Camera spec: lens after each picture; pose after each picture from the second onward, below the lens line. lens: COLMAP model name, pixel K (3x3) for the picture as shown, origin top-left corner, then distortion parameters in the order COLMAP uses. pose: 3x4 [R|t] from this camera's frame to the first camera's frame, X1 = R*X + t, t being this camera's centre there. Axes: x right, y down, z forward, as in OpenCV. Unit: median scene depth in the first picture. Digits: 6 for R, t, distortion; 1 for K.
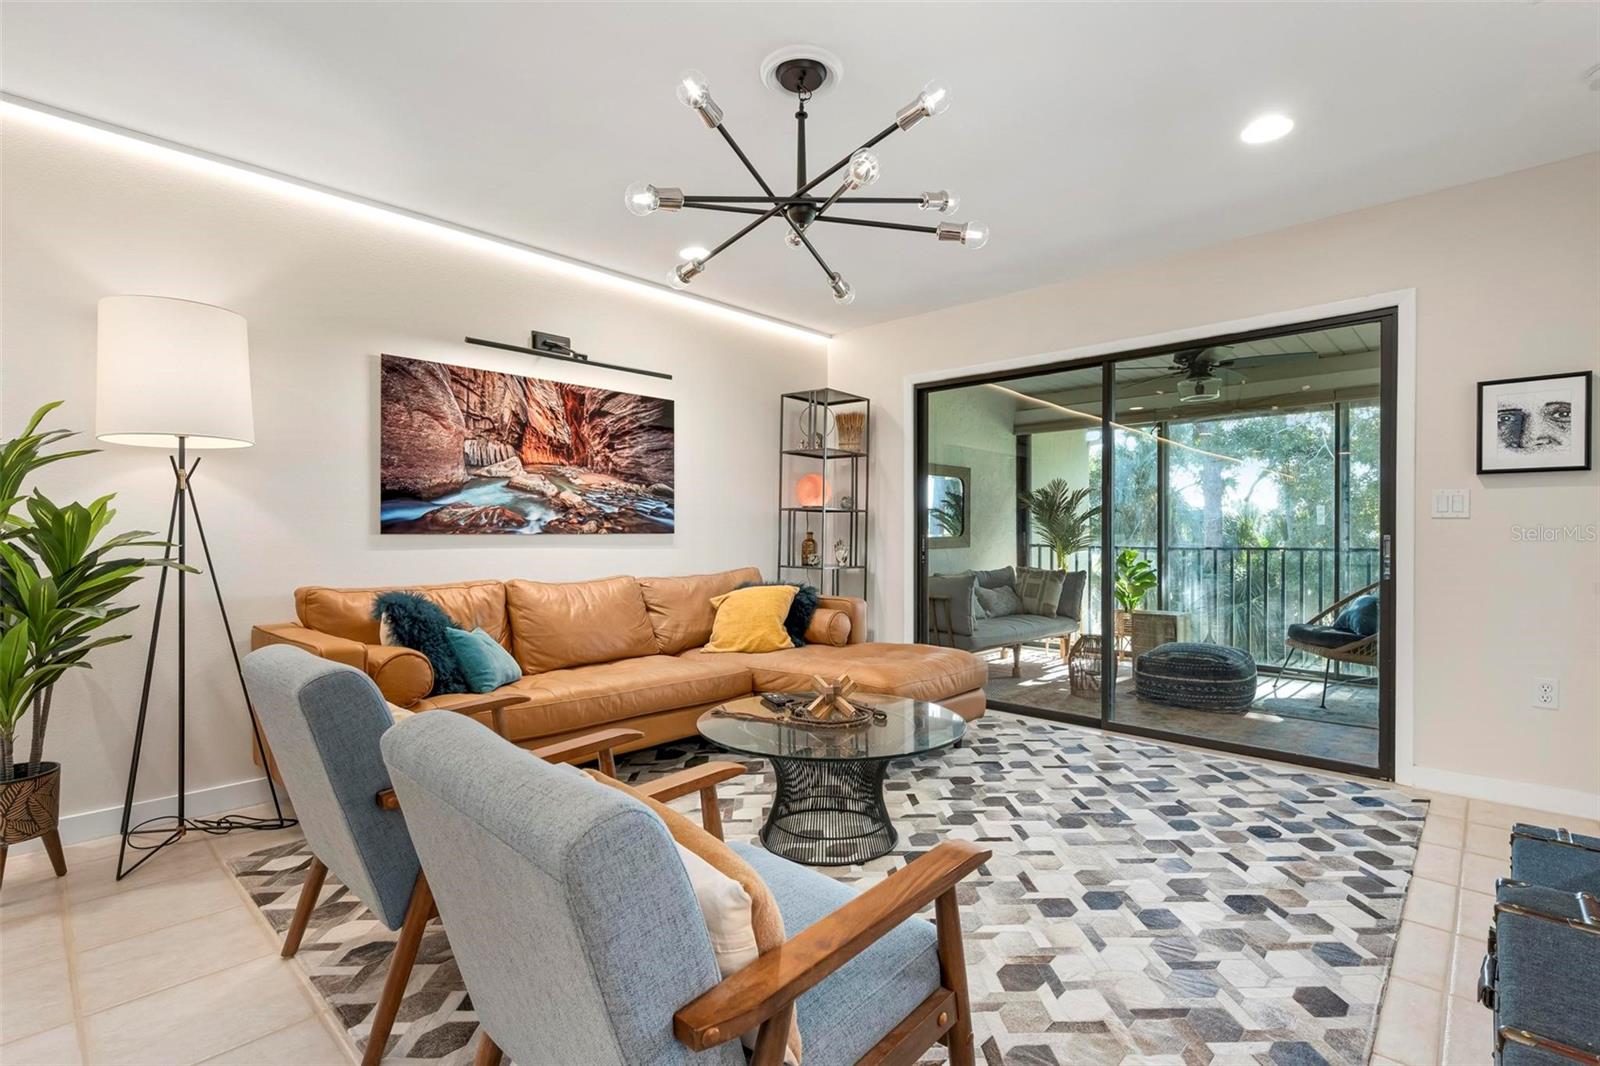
lens RADIAL K [[754.3, 0, 800.0], [0, 754.3, 533.0], [0, 0, 1]] dist [0.003193, 0.000288]
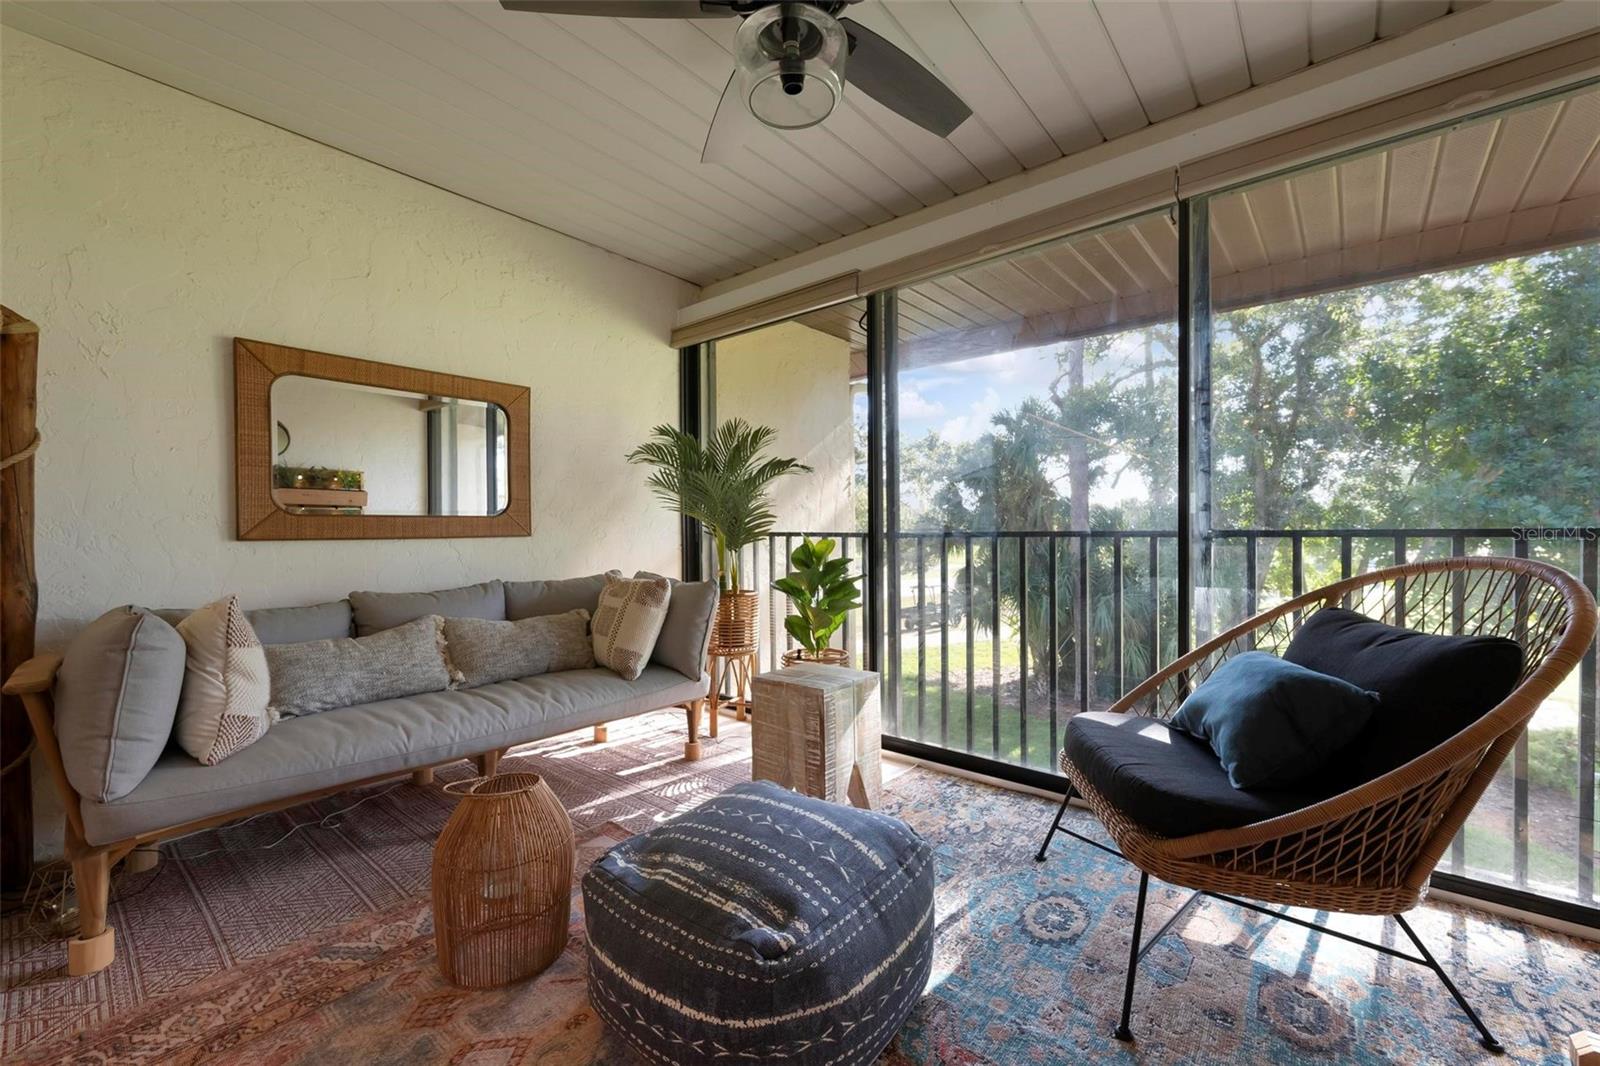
lens RADIAL K [[651.3, 0, 800.0], [0, 651.3, 533.0], [0, 0, 1]] dist [-0.001010, -0.000082]
pose [[0.998109, -0.006630, 0.061106, 0.263925], [0.006177, 0.999952, 0.007607, 0.009904], [-0.061154, -0.007215, 0.998102, 0.360335]]
